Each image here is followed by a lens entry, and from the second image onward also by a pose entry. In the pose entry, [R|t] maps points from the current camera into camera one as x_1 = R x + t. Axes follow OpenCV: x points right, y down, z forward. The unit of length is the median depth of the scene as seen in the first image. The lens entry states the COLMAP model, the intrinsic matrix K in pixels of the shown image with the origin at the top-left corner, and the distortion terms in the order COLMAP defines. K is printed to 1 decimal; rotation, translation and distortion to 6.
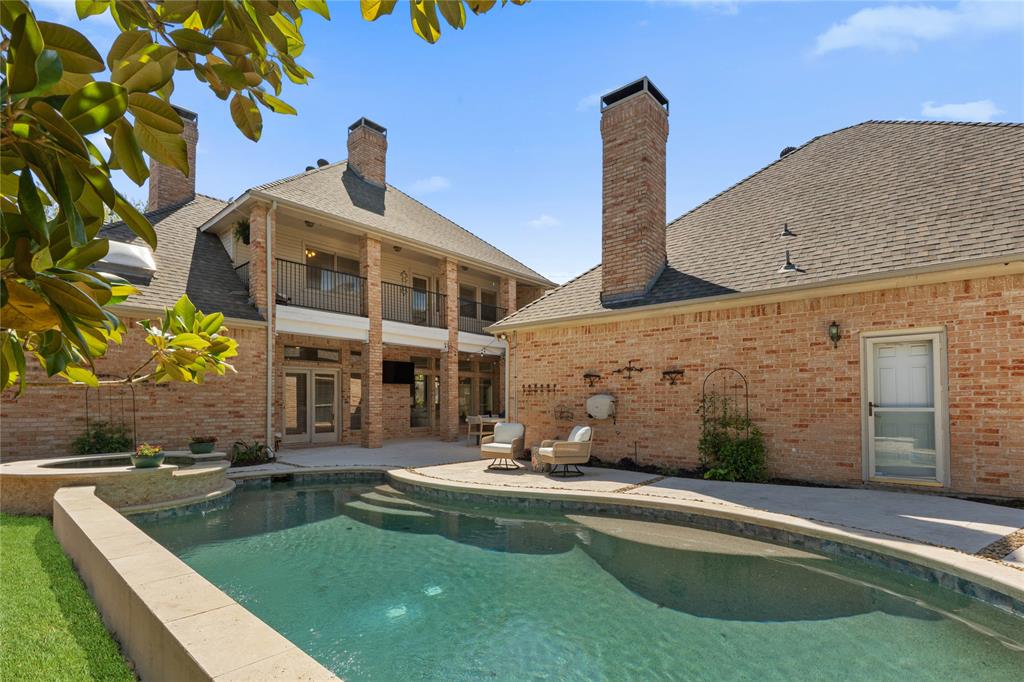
lens RADIAL K [[478.3, 0, 511.2], [0, 478.3, 398.0], [0, 0, 1]] dist [-0.003223, 0.001488]
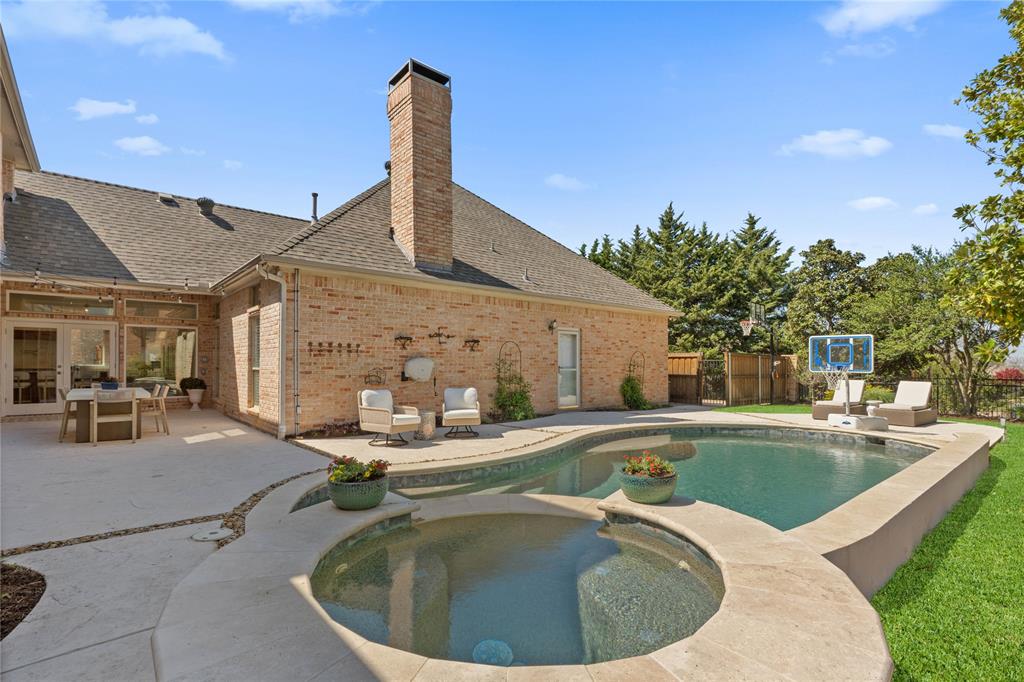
lens RADIAL K [[478.3, 0, 529.8], [0, 478.3, 363.8], [0, 0, 1]] dist [-0.003223, 0.001488]
pose [[0.148019, 0.002930, 0.988980, -0.779567], [-0.014316, 0.999897, -0.000820, 0.003218], [-0.988881, -0.014036, 0.148046, 0.613405]]
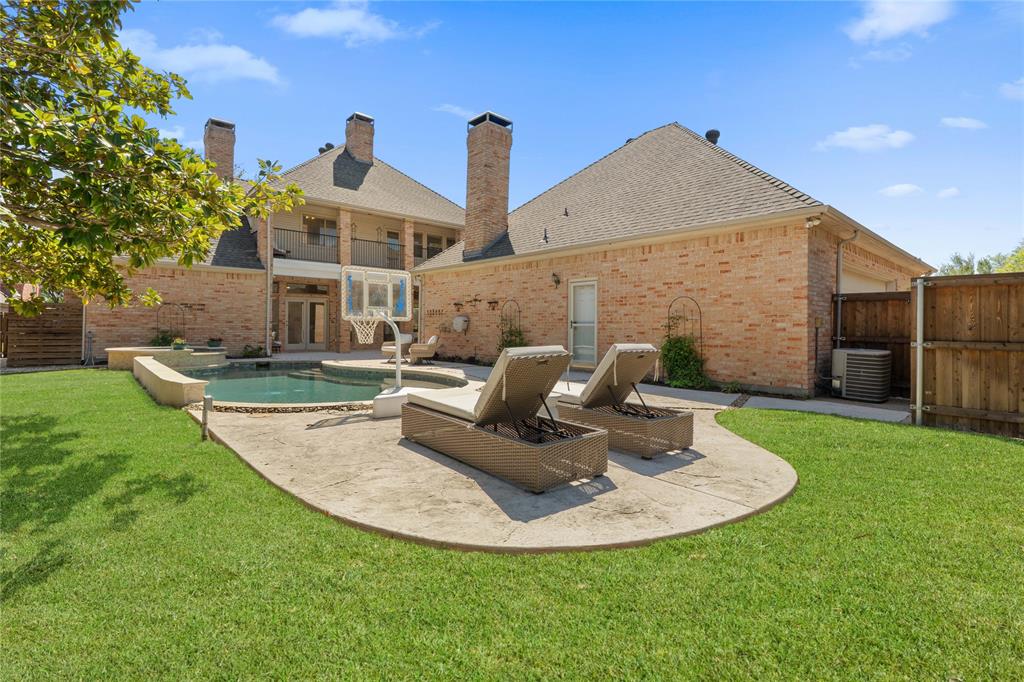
lens RADIAL K [[478.3, 0, 525.9], [0, 478.3, 326.3], [0, 0, 1]] dist [-0.003223, 0.001488]
pose [[0.994094, 0.007279, -0.108279, 0.565171], [-0.006953, 0.999970, 0.003392, 0.018018], [0.108300, -0.002619, 0.994115, -0.522946]]
